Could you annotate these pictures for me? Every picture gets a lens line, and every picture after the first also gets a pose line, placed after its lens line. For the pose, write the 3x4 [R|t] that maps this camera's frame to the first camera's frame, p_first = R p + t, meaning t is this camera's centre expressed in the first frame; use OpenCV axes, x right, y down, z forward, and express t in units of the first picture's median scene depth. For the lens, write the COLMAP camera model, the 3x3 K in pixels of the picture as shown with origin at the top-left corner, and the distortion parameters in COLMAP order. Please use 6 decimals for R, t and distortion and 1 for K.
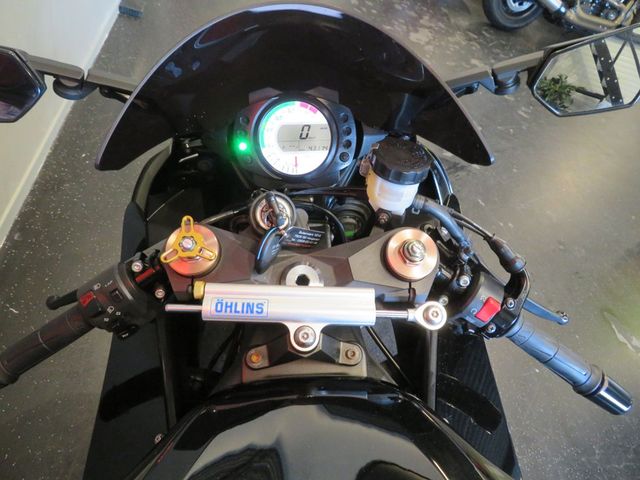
lens RADIAL K [[455.7, 0, 318.4], [0, 455.7, 245.7], [0, 0, 1]] dist [-0.012567, 0.003045]
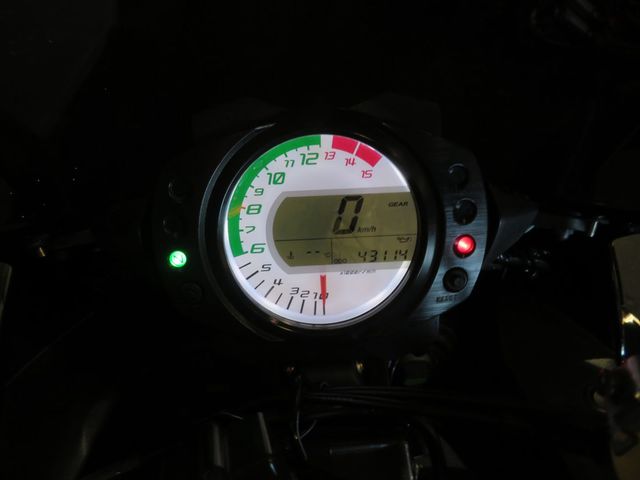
lens RADIAL K [[455.7, 0, 321.3], [0, 455.7, 237.3], [0, 0, 1]] dist [-0.012567, 0.003045]
pose [[0.999811, -0.010753, -0.016209, -0.043876], [0.009361, 0.996451, -0.083655, -0.195266], [0.017051, 0.083488, 0.996363, 0.614656]]
